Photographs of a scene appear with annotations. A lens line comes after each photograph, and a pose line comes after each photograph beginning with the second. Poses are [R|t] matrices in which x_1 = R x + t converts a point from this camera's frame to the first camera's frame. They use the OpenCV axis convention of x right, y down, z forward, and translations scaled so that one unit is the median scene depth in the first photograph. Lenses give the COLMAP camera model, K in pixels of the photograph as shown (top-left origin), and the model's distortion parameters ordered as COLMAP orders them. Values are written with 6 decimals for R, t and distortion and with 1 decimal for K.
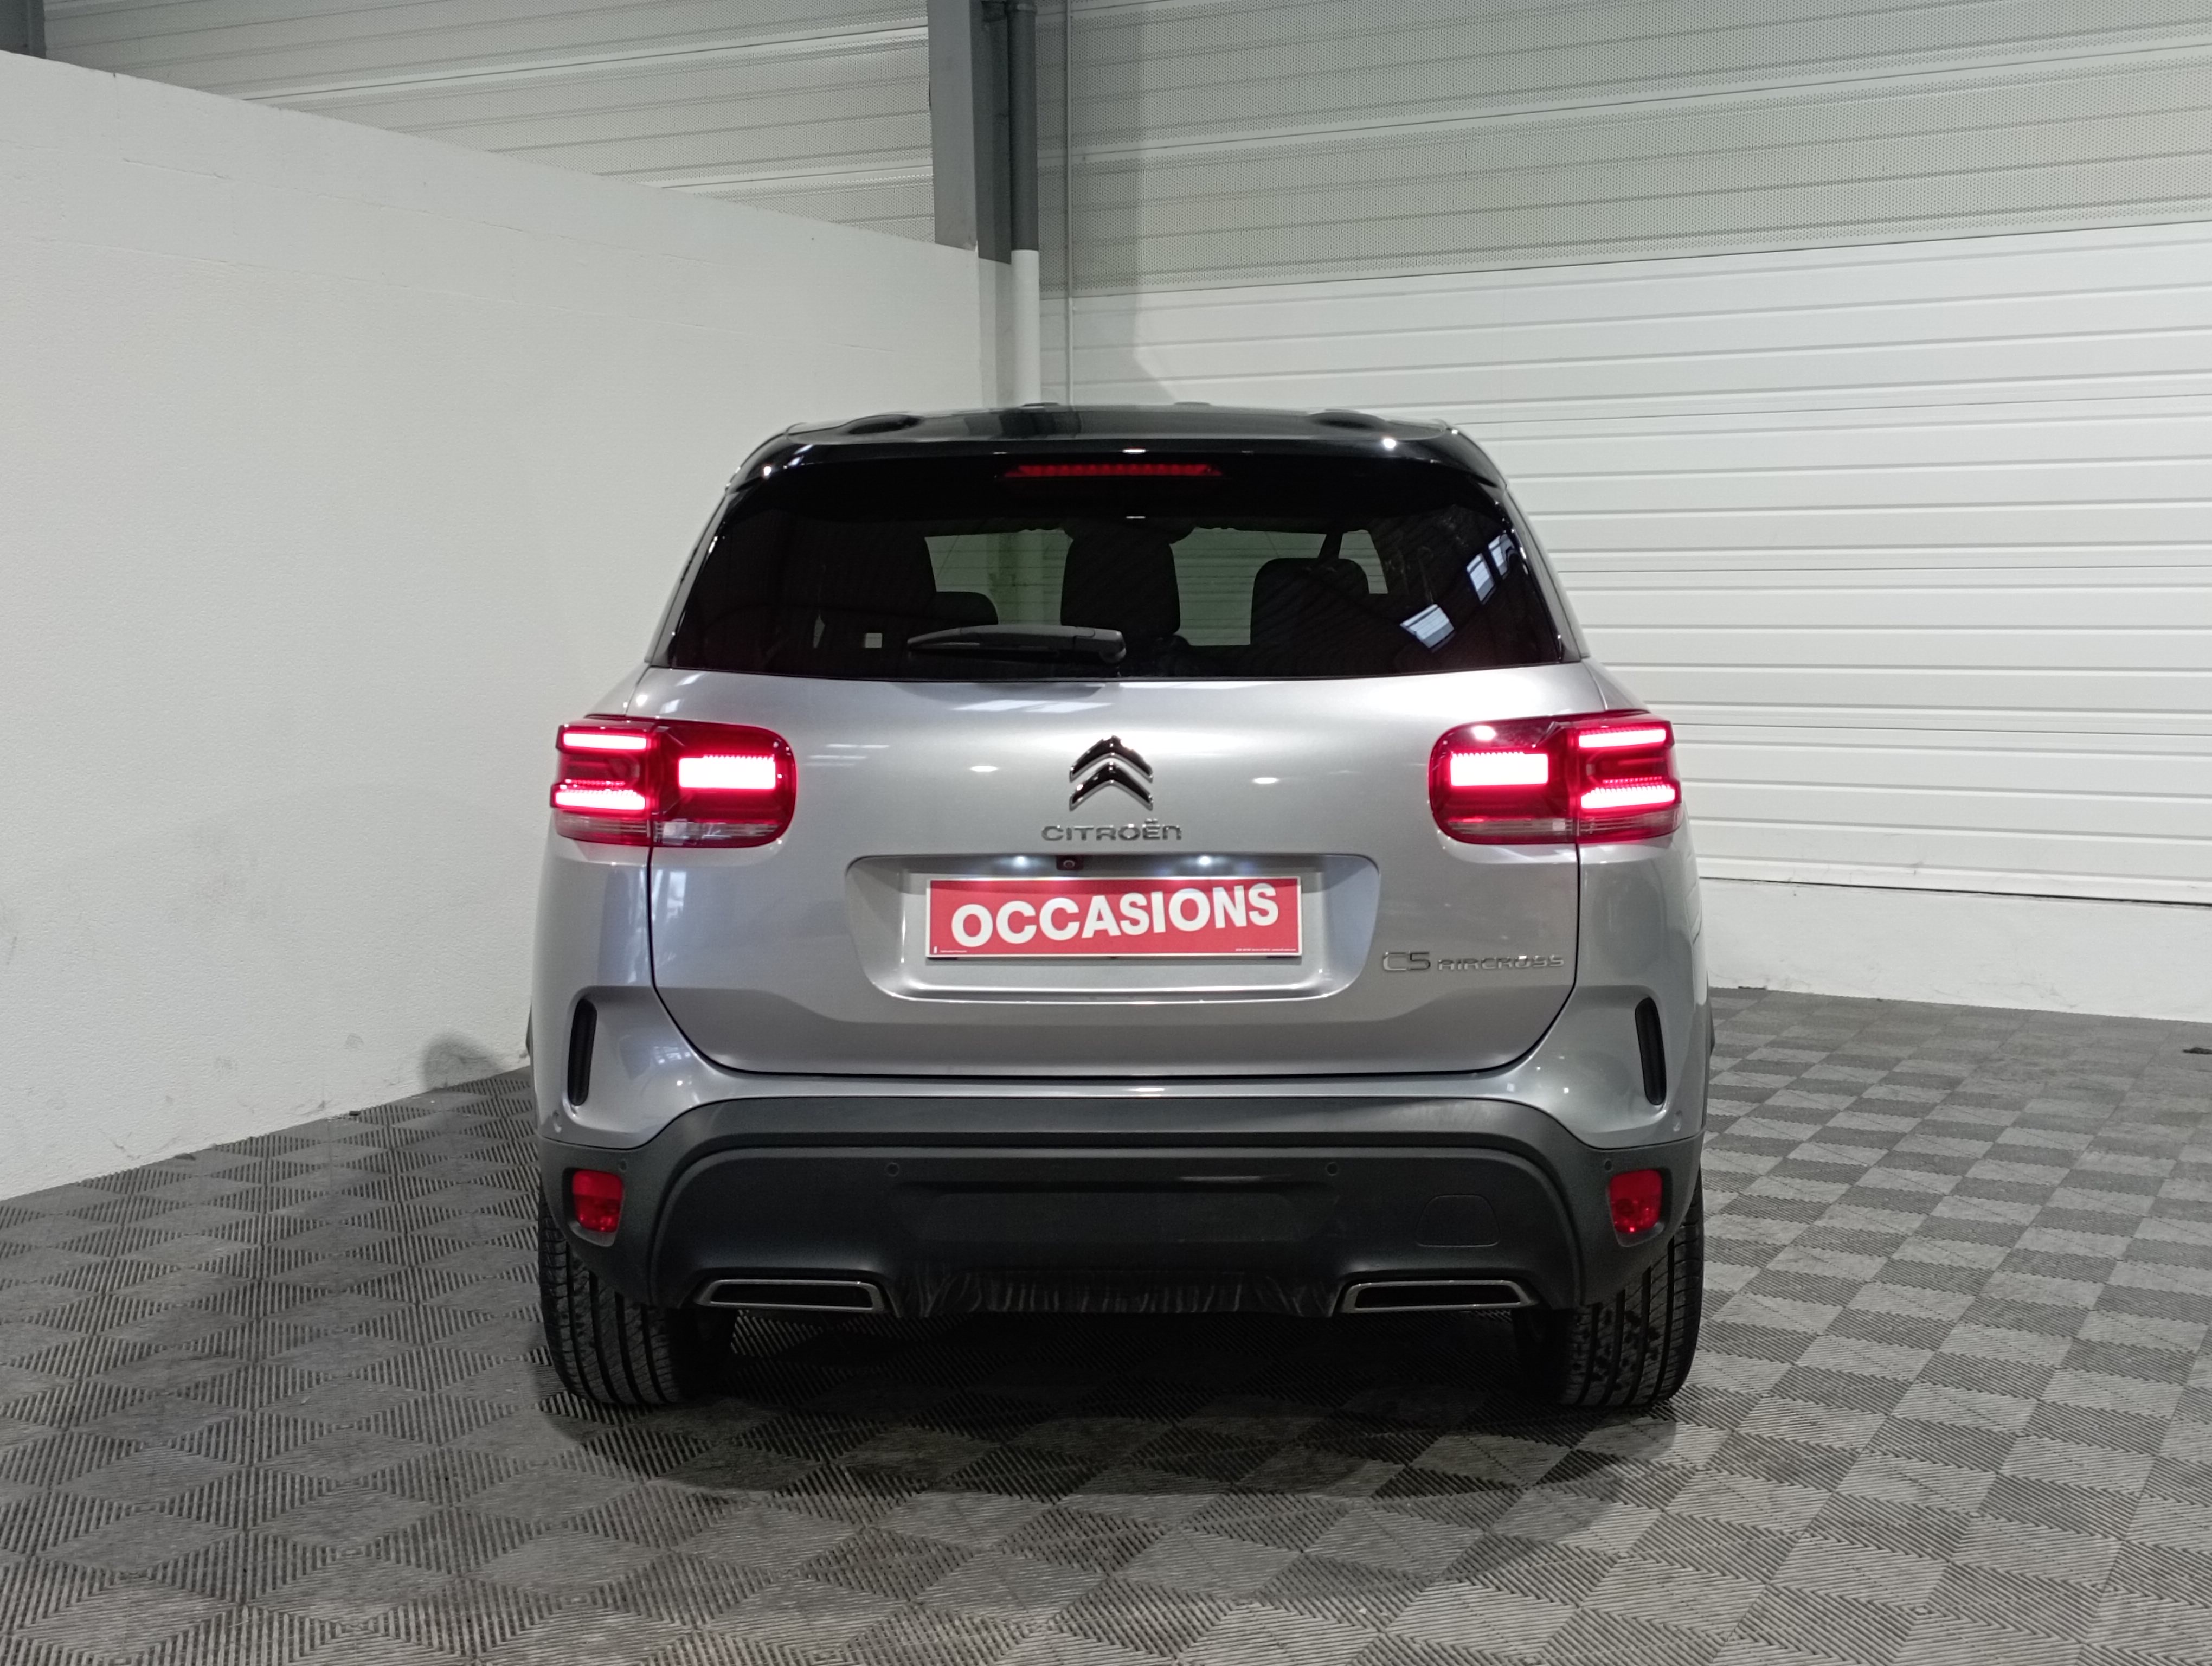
lens RADIAL K [[2662.0, 0, 1078.5], [0, 2662.0, 868.8], [0, 0, 1]] dist [0.051186, 0.000000]
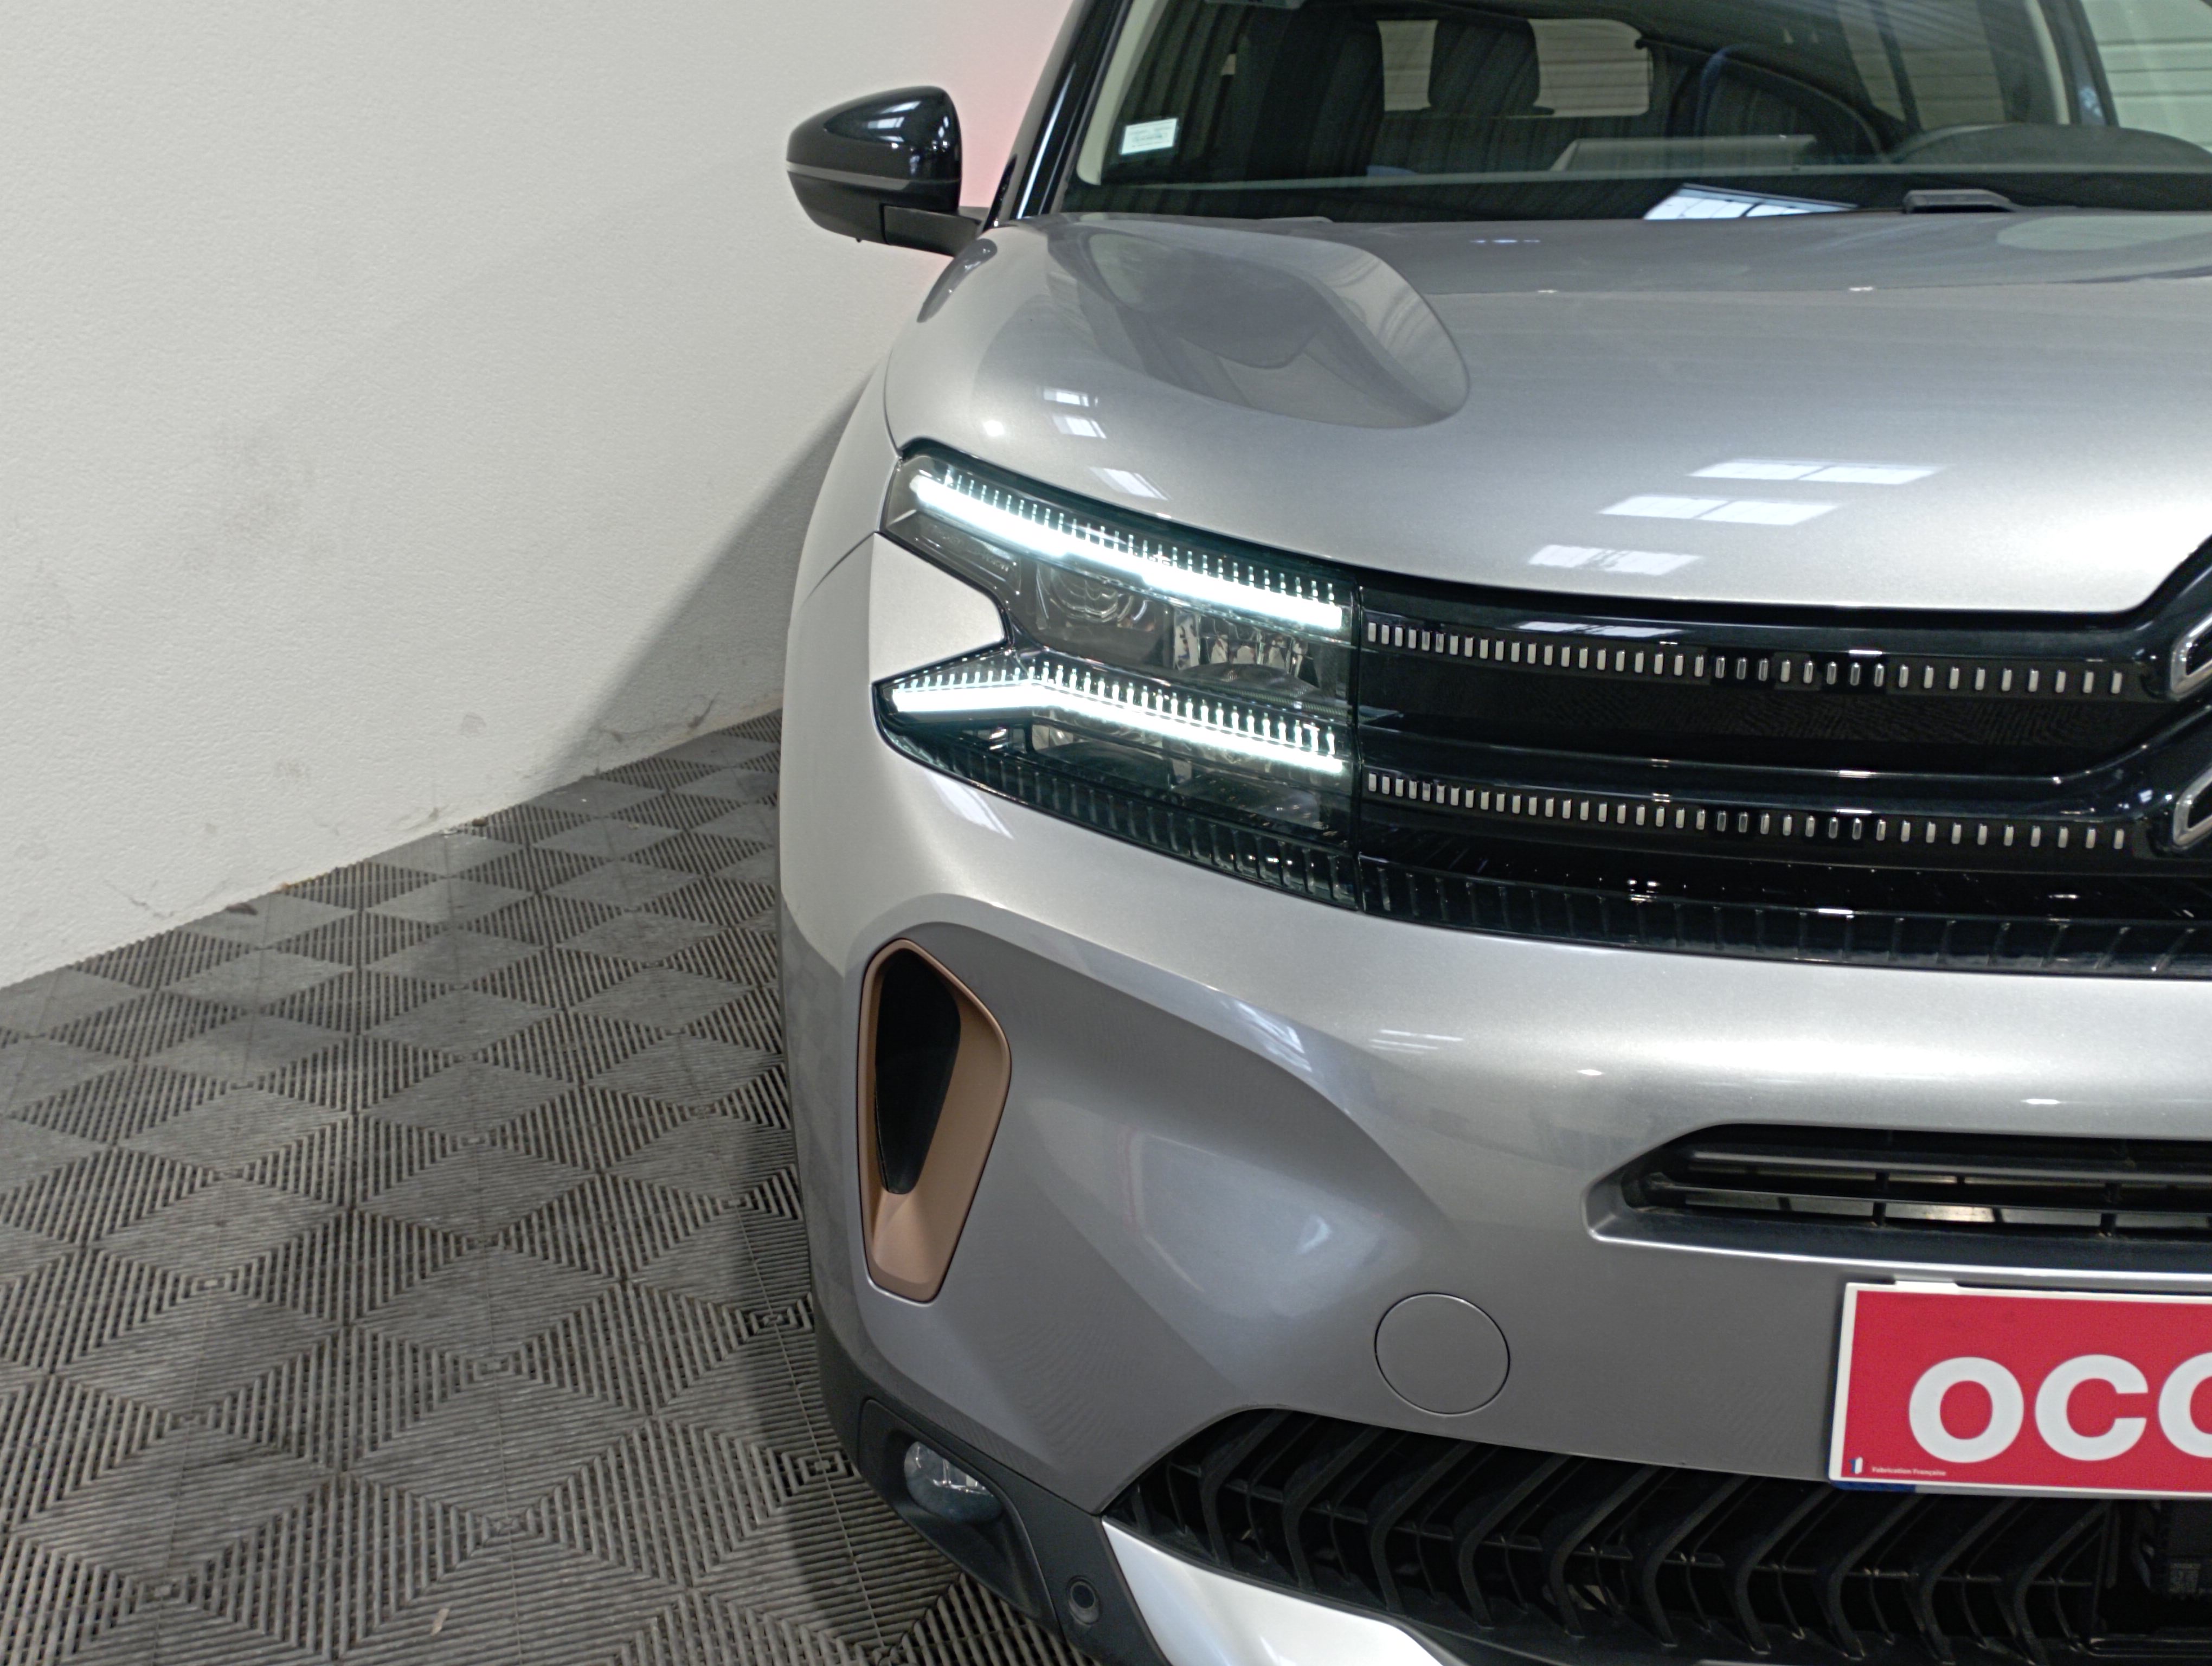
lens RADIAL K [[2164.1, 0, 1079.5], [0, 2164.1, 913.2], [0, 0, 1]] dist [0.075438, 0.000000]
pose [[0.999924, -0.006625, 0.010375, -0.200192], [0.004211, 0.976067, 0.217429, -0.023540], [-0.011567, -0.217369, 0.976021, 0.728022]]
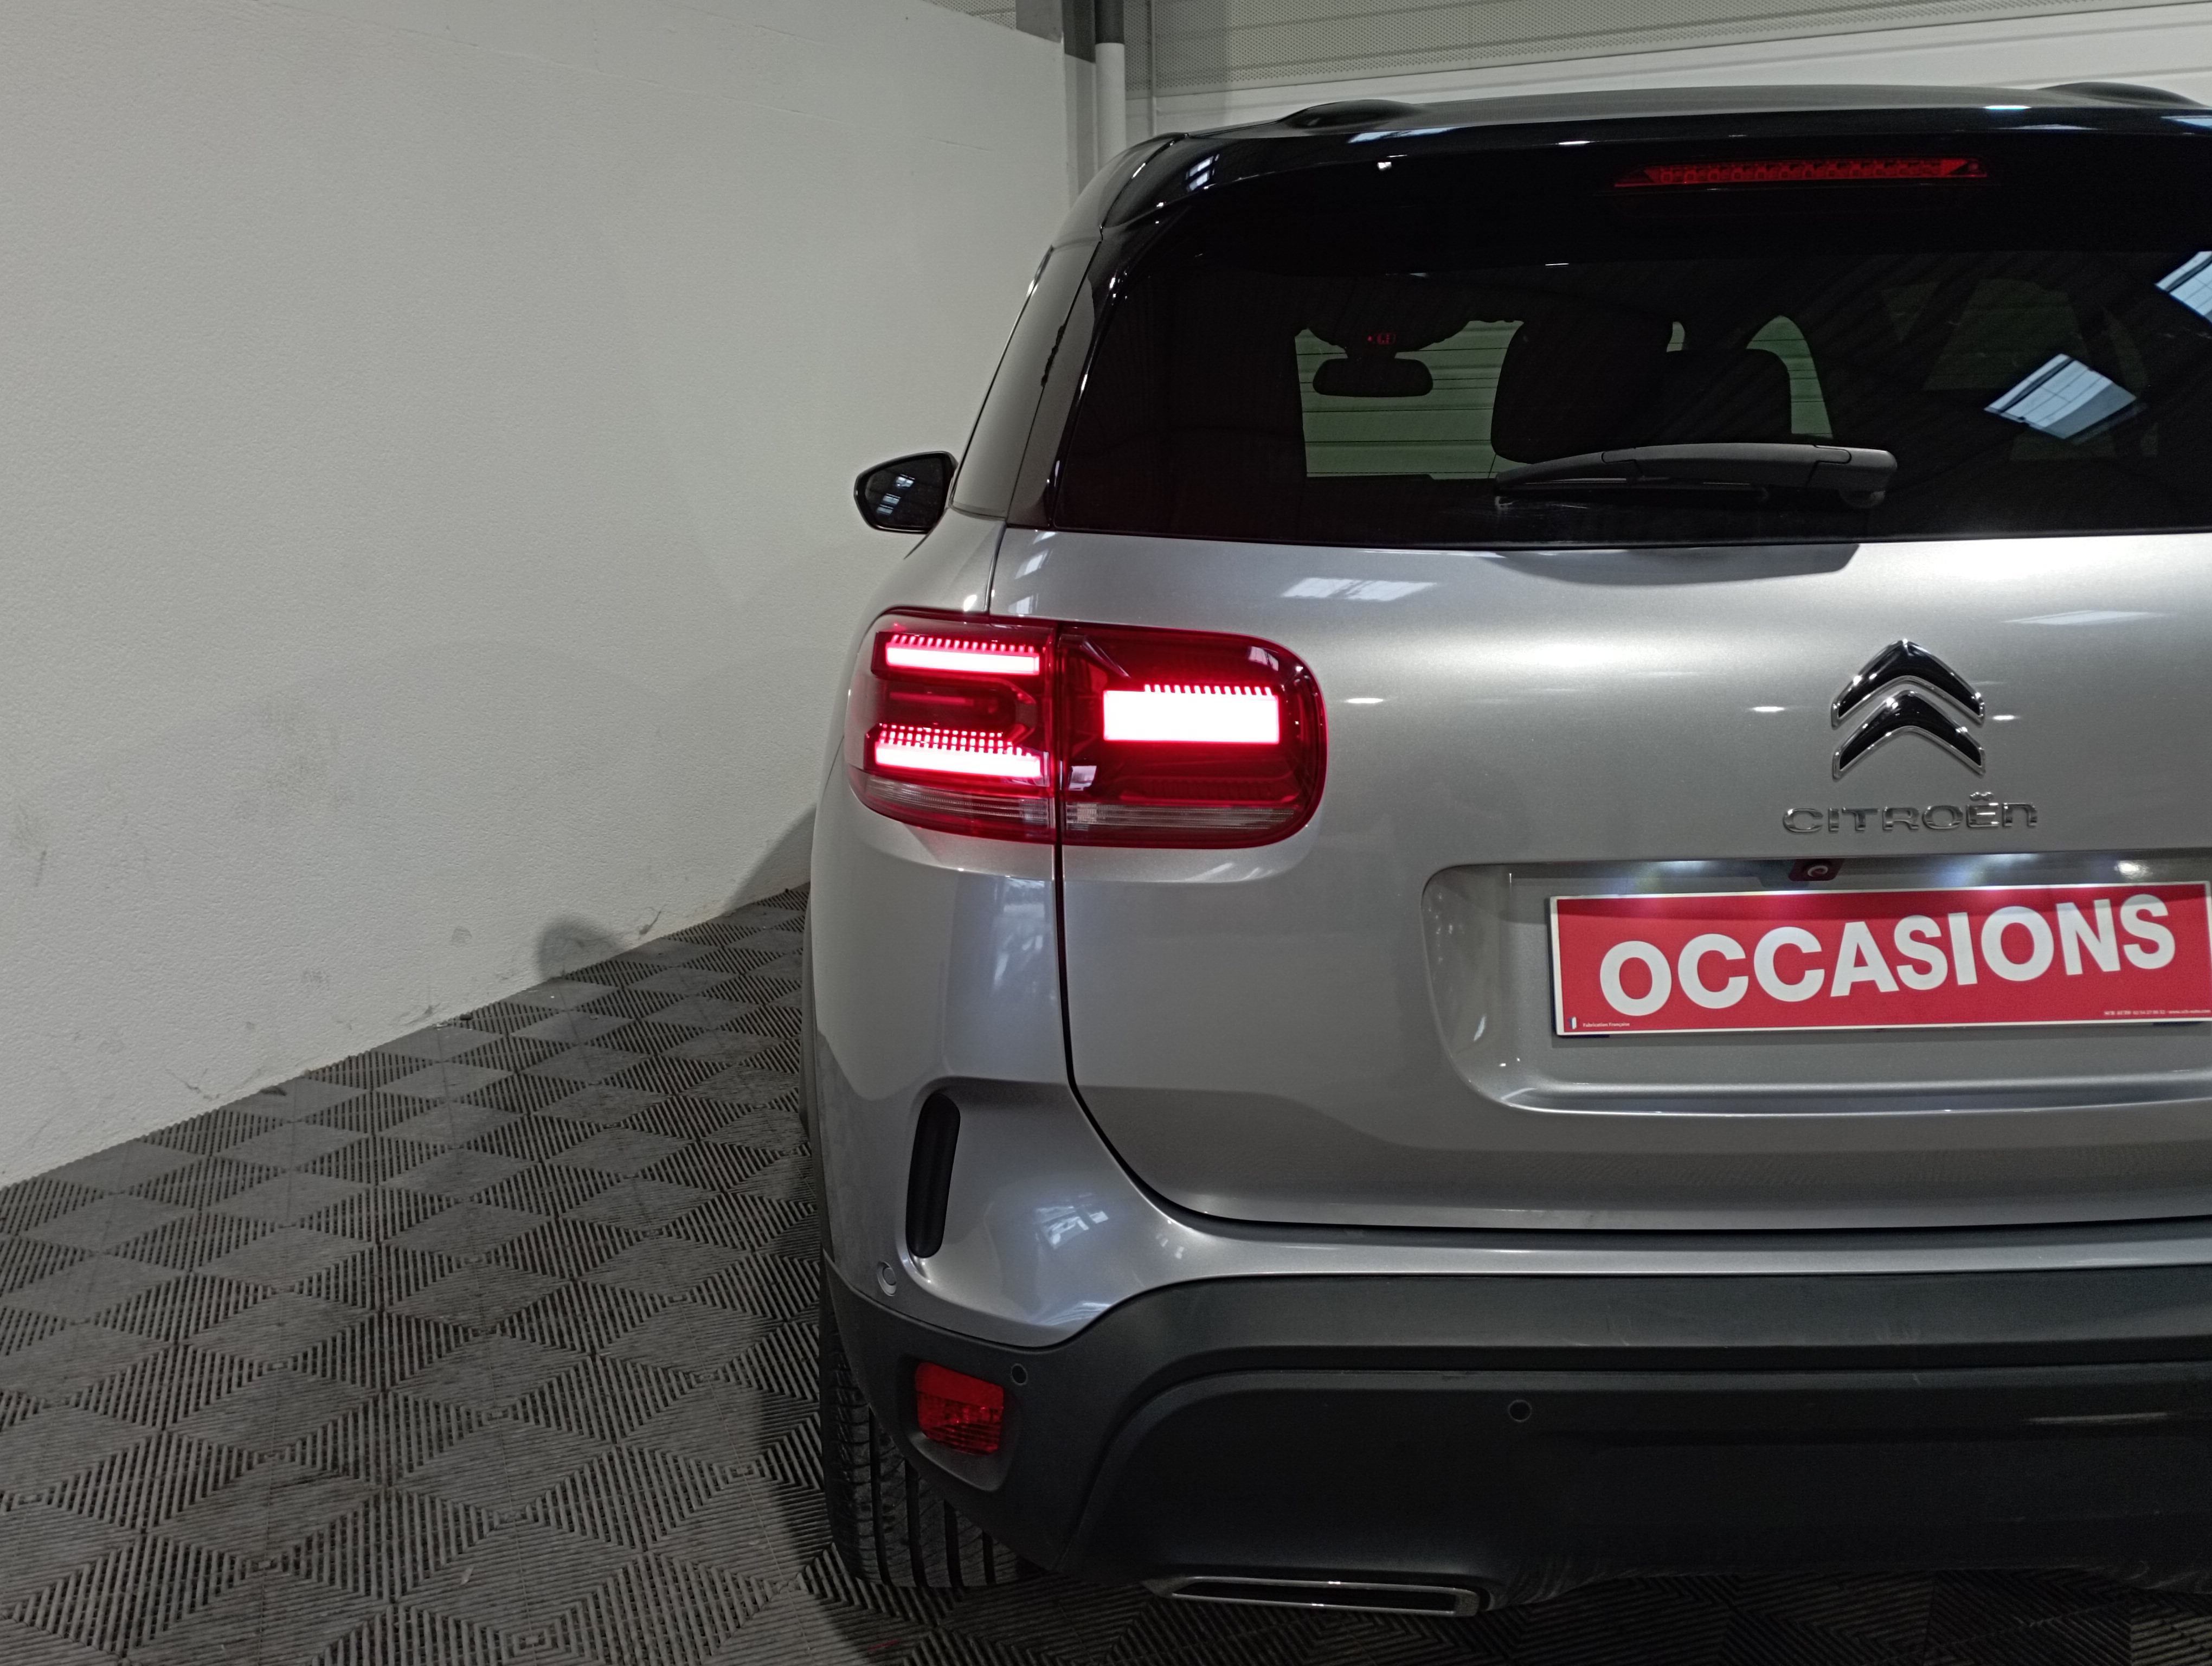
lens RADIAL K [[2104.7, 0, 1088.2], [0, 2104.7, 875.6], [0, 0, 1]] dist [0.059722, 0.000000]
pose [[0.998653, -0.023224, 0.046404, -0.170995], [0.017990, 0.993748, 0.110185, -0.050851], [-0.048673, -0.109202, 0.992827, 0.529993]]
